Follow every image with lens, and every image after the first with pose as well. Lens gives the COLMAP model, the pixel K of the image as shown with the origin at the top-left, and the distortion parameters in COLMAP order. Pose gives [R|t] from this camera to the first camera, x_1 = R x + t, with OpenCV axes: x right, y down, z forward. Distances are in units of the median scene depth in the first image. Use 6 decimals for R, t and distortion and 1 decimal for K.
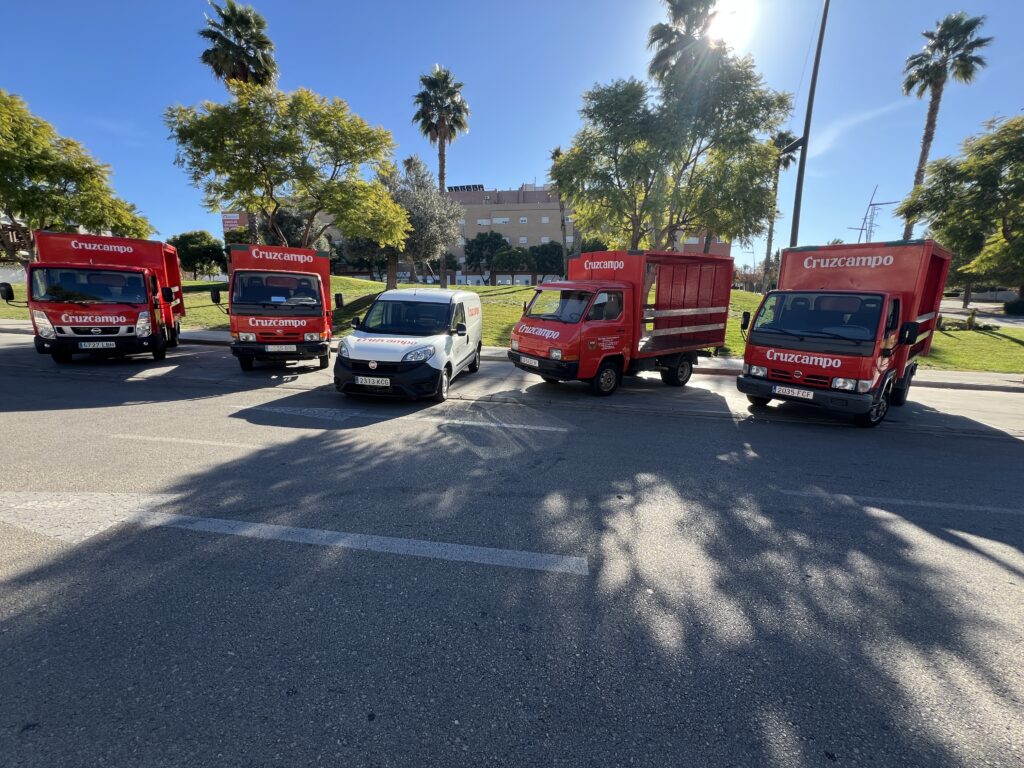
lens RADIAL K [[409.0, 0, 512.0], [0, 409.0, 384.0], [0, 0, 1]] dist [-0.000768, -0.000696]
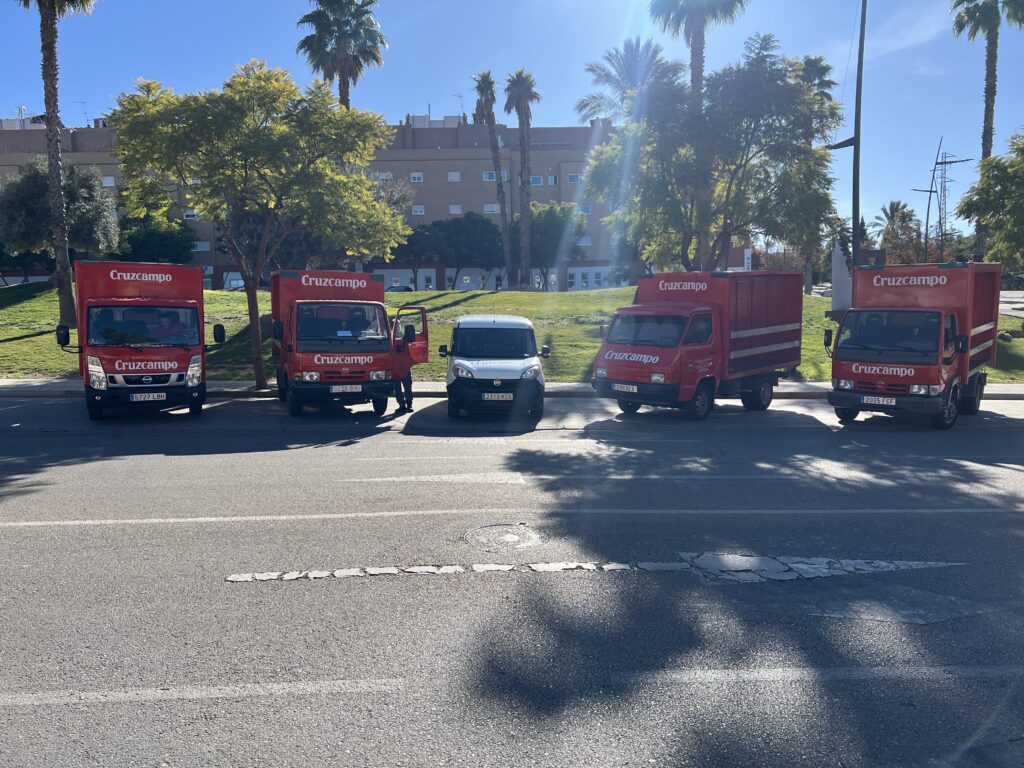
lens RADIAL K [[760.1, 0, 512.0], [0, 760.1, 384.0], [0, 0, 1]] dist [0.064878, -0.080068]
pose [[0.982255, -0.048504, 0.181168, -0.518537], [0.066629, 0.993213, -0.095335, 0.084218], [-0.175314, 0.105714, 0.978820, -0.677985]]
